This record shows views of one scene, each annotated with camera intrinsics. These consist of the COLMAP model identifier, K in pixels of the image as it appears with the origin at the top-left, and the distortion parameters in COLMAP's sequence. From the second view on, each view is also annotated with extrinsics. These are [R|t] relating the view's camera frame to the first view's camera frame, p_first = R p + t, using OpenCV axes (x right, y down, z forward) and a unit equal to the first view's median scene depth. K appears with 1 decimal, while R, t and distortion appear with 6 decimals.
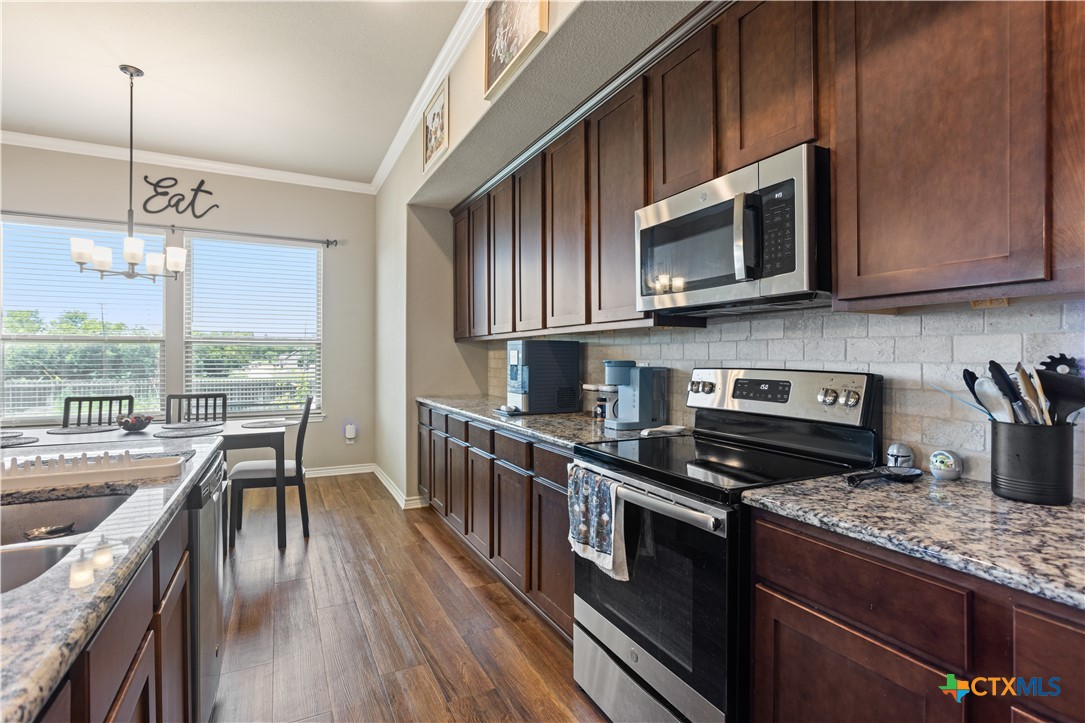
lens RADIAL K [[526.8, 0, 541.9], [0, 526.8, 358.6], [0, 0, 1]] dist [-0.004783, -0.000310]
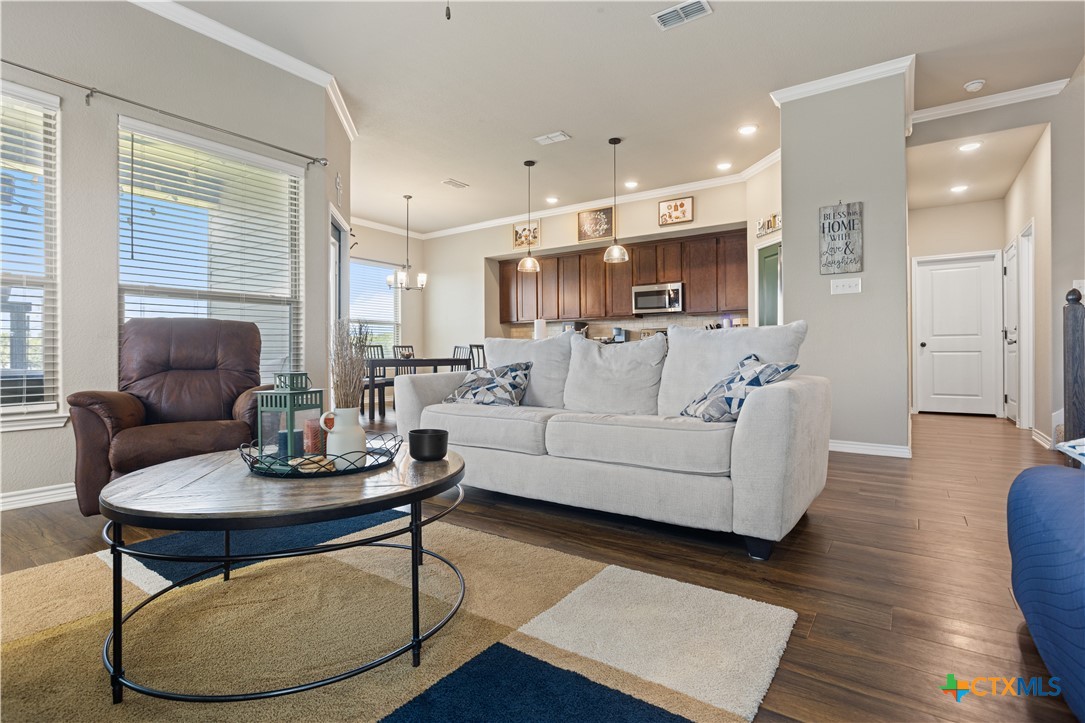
lens RADIAL K [[526.8, 0, 543.3], [0, 526.8, 359.0], [0, 0, 1]] dist [-0.004783, -0.000310]
pose [[0.882324, -0.000643, 0.470641, -1.996982], [0.001544, 0.999998, -0.001530, 0.225351], [-0.470639, 0.002077, 0.882323, -1.869877]]
